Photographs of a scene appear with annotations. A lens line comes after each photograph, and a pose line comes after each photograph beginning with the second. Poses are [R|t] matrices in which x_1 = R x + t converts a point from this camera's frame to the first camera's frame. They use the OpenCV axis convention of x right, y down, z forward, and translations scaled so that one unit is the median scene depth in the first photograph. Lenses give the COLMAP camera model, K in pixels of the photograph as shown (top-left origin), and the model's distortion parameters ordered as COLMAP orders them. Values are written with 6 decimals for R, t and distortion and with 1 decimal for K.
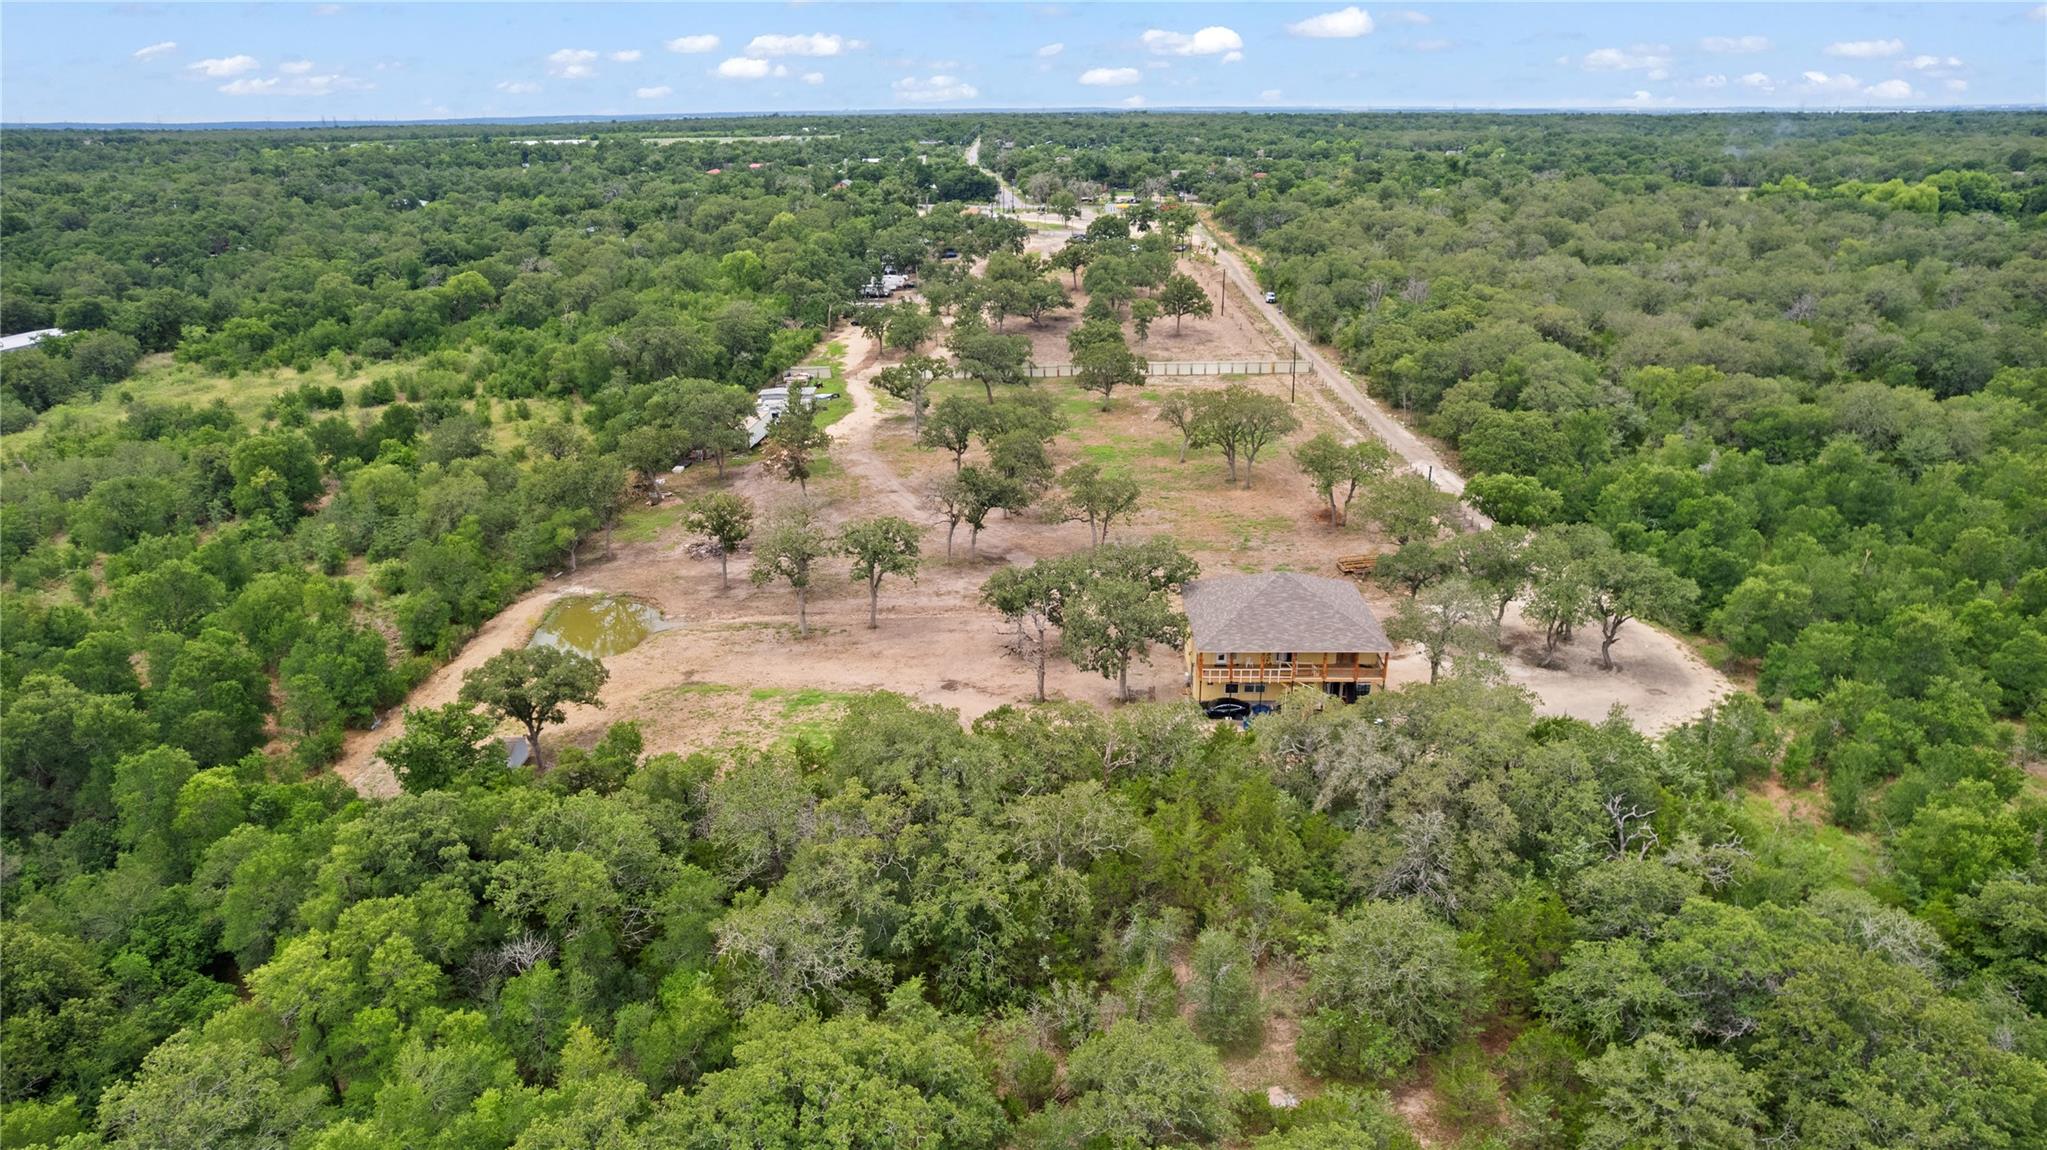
lens RADIAL K [[1340.2, 0, 1028.2], [0, 1340.2, 572.7], [0, 0, 1]] dist [-0.086440, 0.082391]
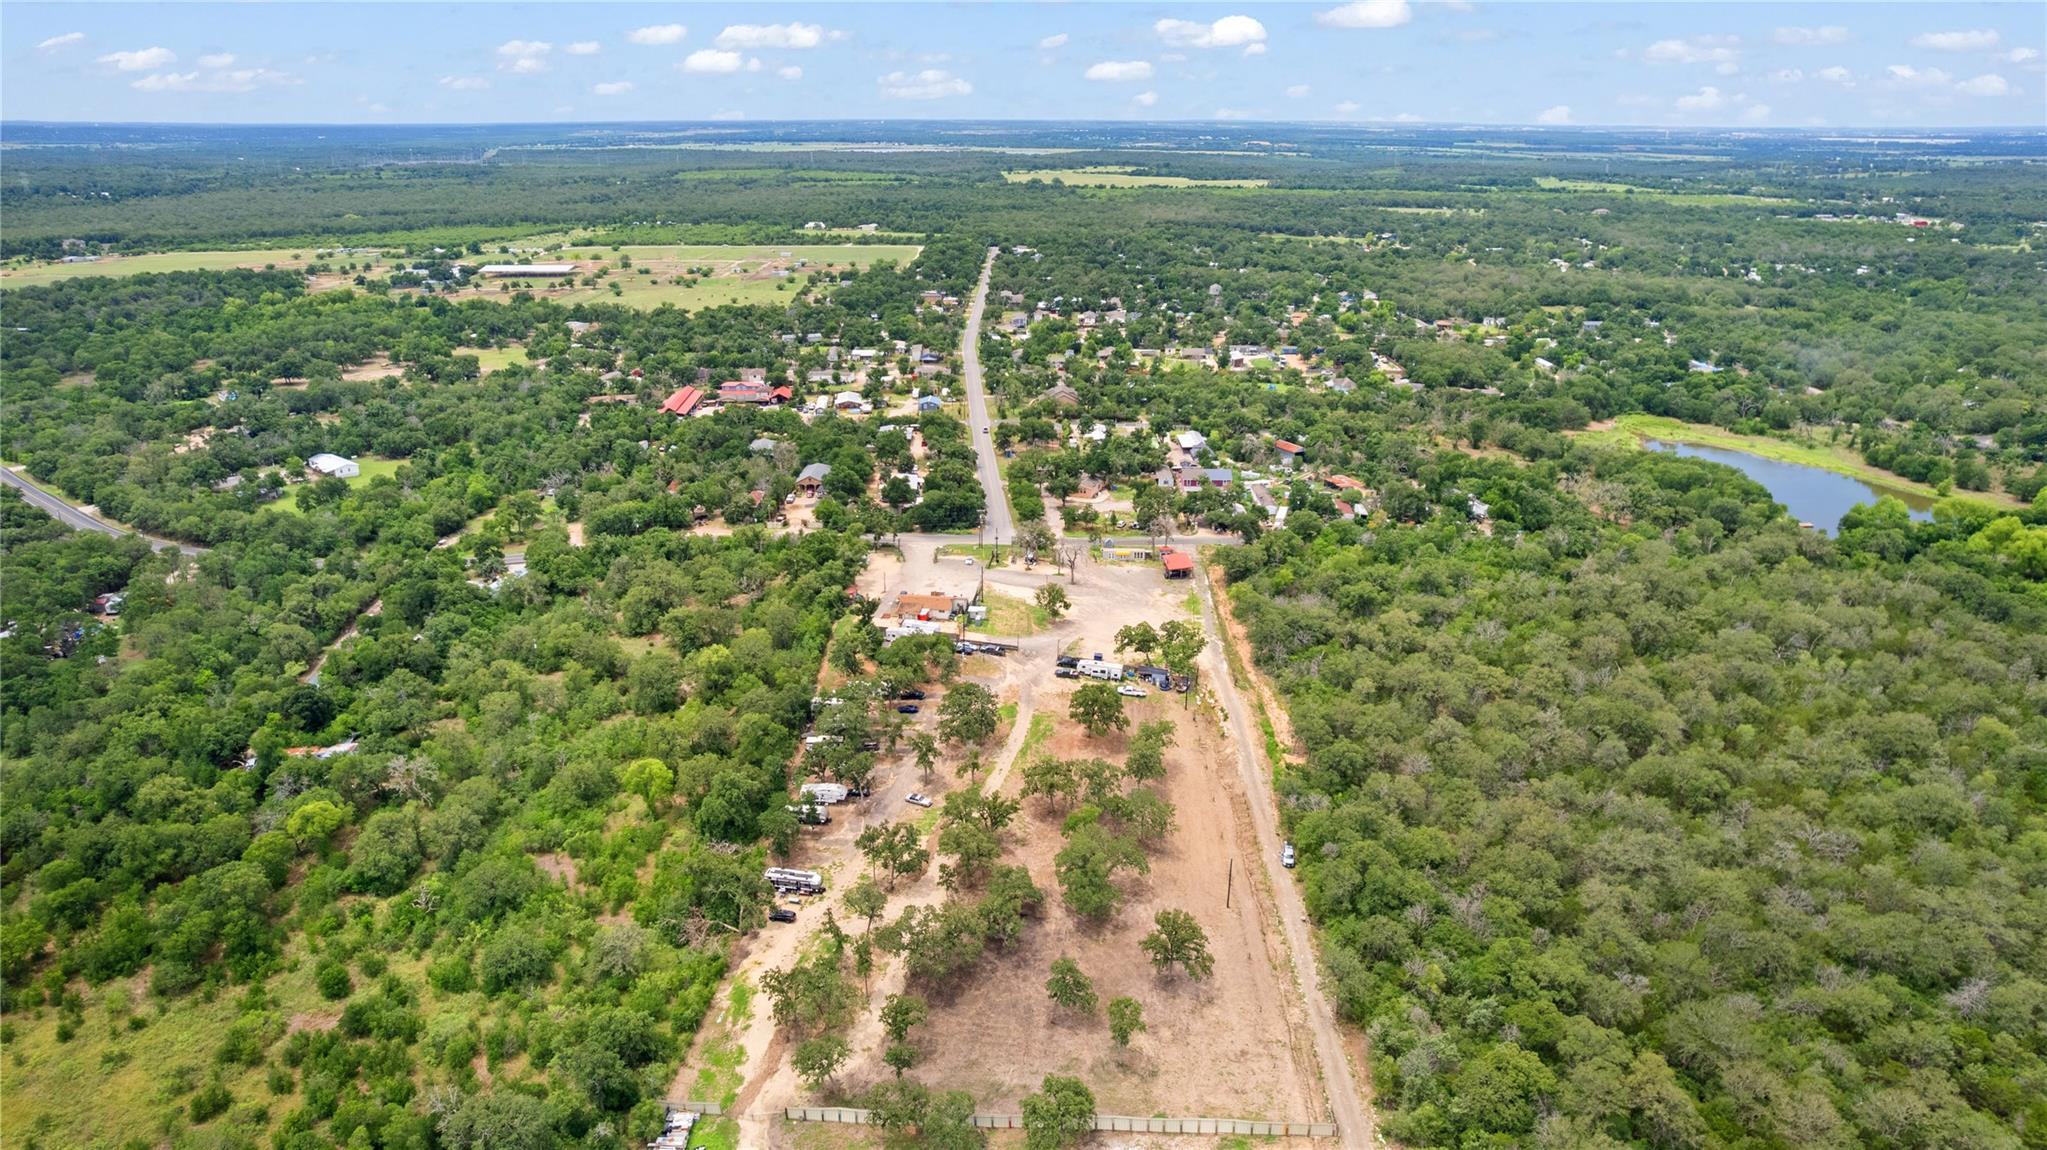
lens RADIAL K [[1338.9, 0, 1026.7], [0, 1338.9, 558.2], [0, 0, 1]] dist [-0.082917, 0.077829]
pose [[0.999722, 0.018780, -0.014226, 0.076471], [-0.018966, 0.999735, -0.013067, -0.968296], [0.013977, 0.013333, 0.999813, 0.462712]]
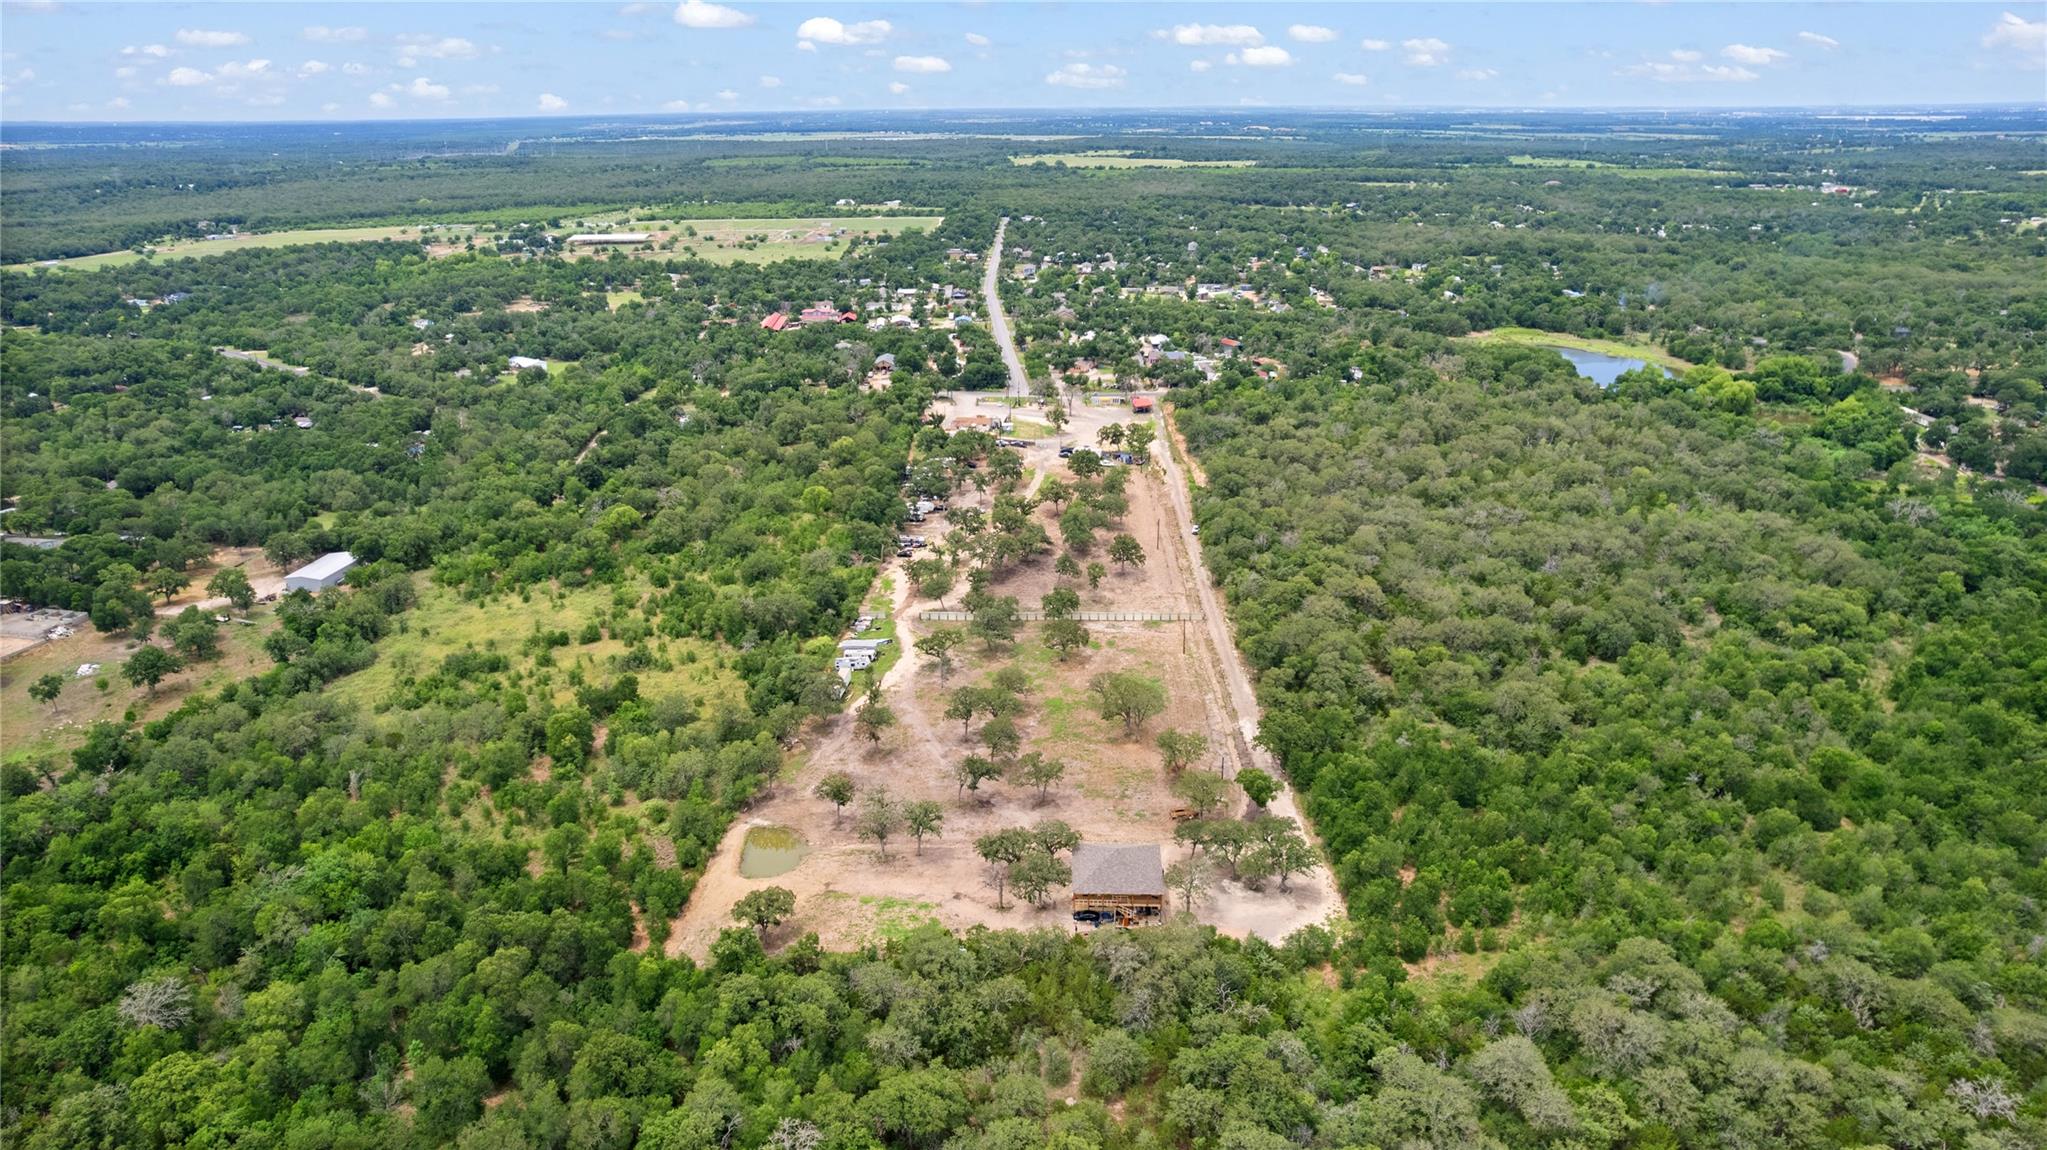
lens RADIAL K [[1340.2, 0, 1028.2], [0, 1340.2, 572.7], [0, 0, 1]] dist [-0.086440, 0.082391]
pose [[0.999789, 0.008337, -0.018750, 0.085265], [-0.008249, 0.999955, 0.004779, -0.428347], [0.018789, -0.004623, 0.999813, -1.048357]]
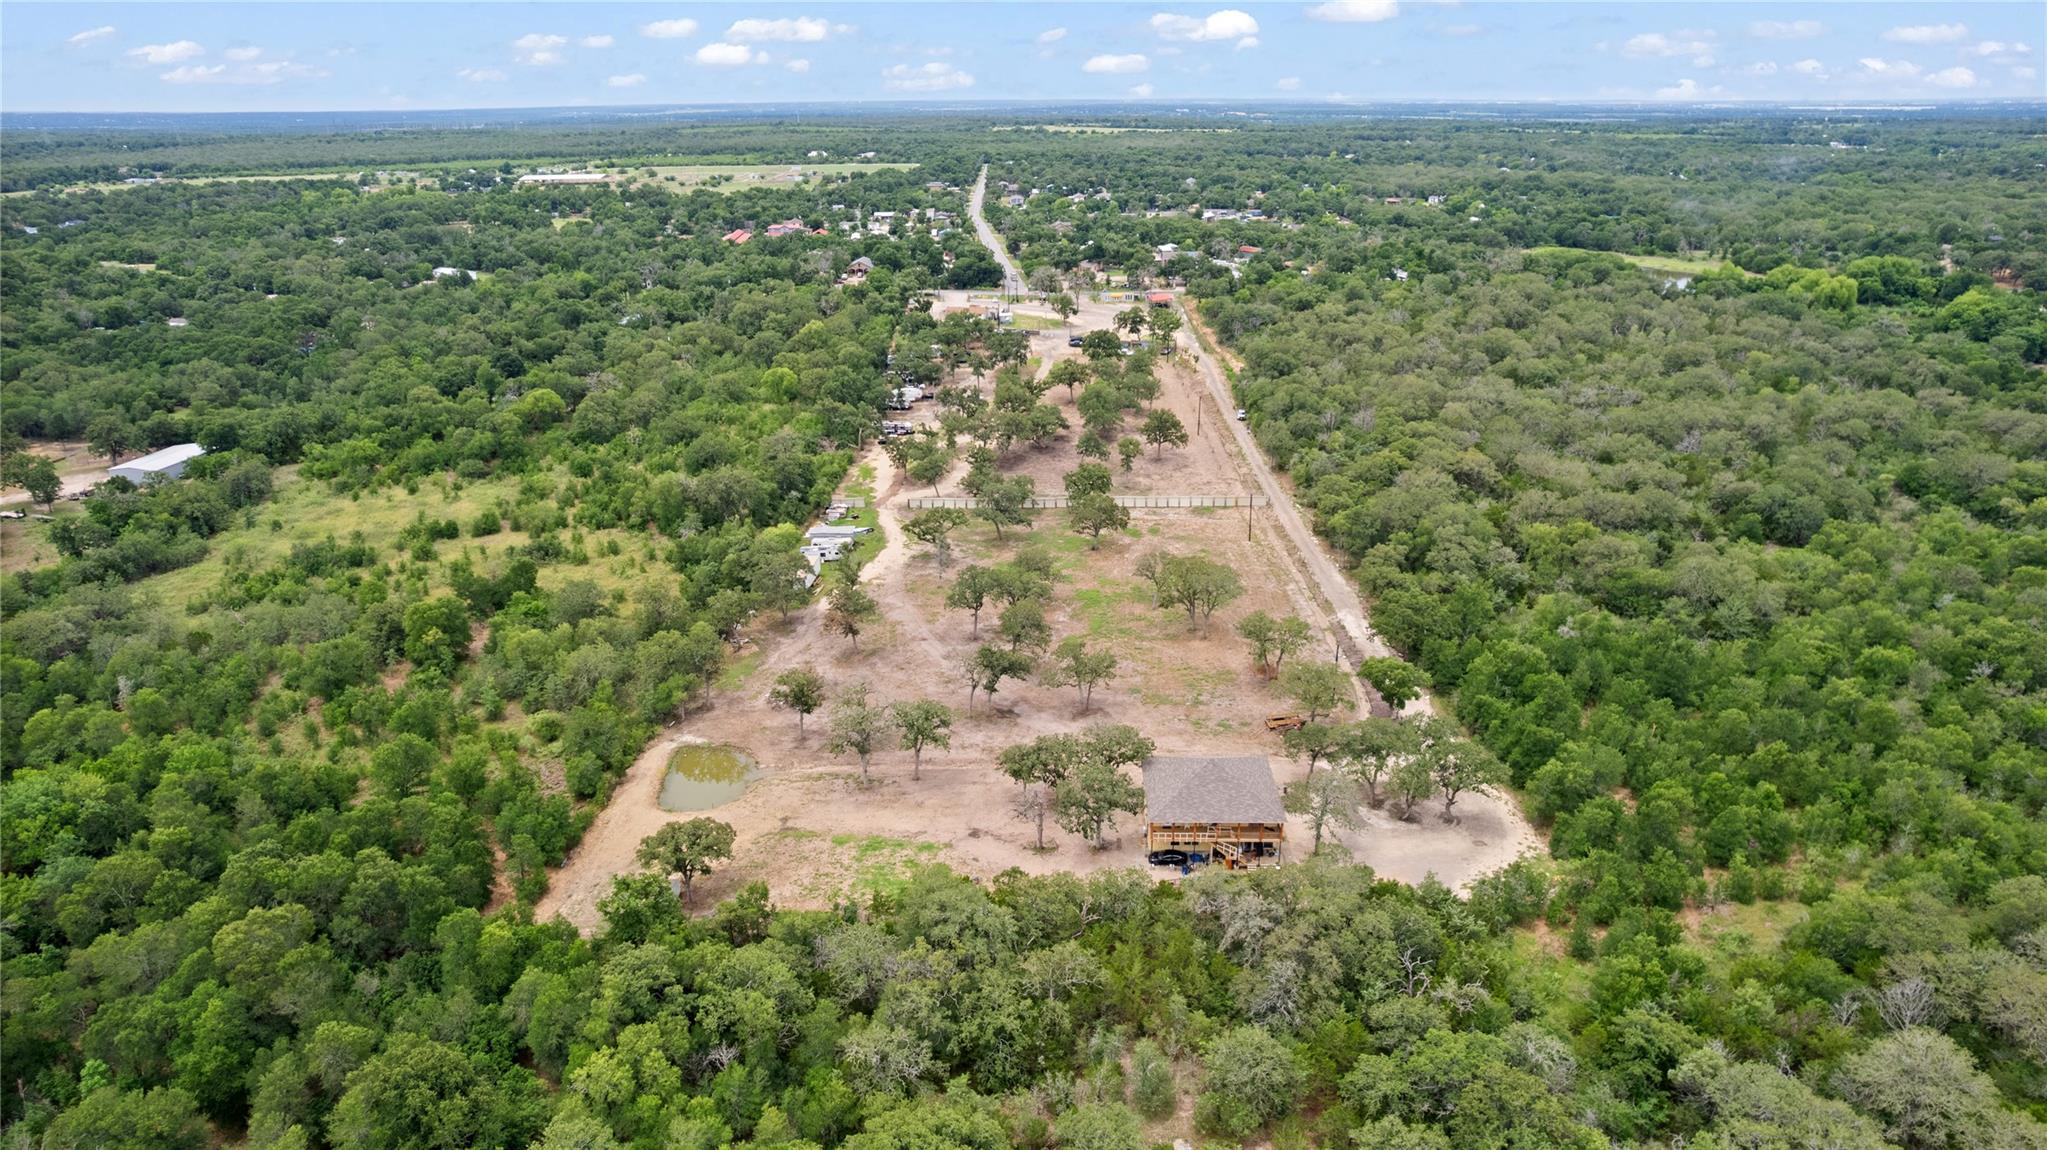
lens RADIAL K [[1340.2, 0, 1028.2], [0, 1340.2, 572.7], [0, 0, 1]] dist [-0.086440, 0.082391]
pose [[0.999993, 0.003636, -0.000281, -0.003472], [-0.003634, 0.999961, 0.008022, -0.202857], [0.000310, -0.008021, 0.999968, -0.396090]]
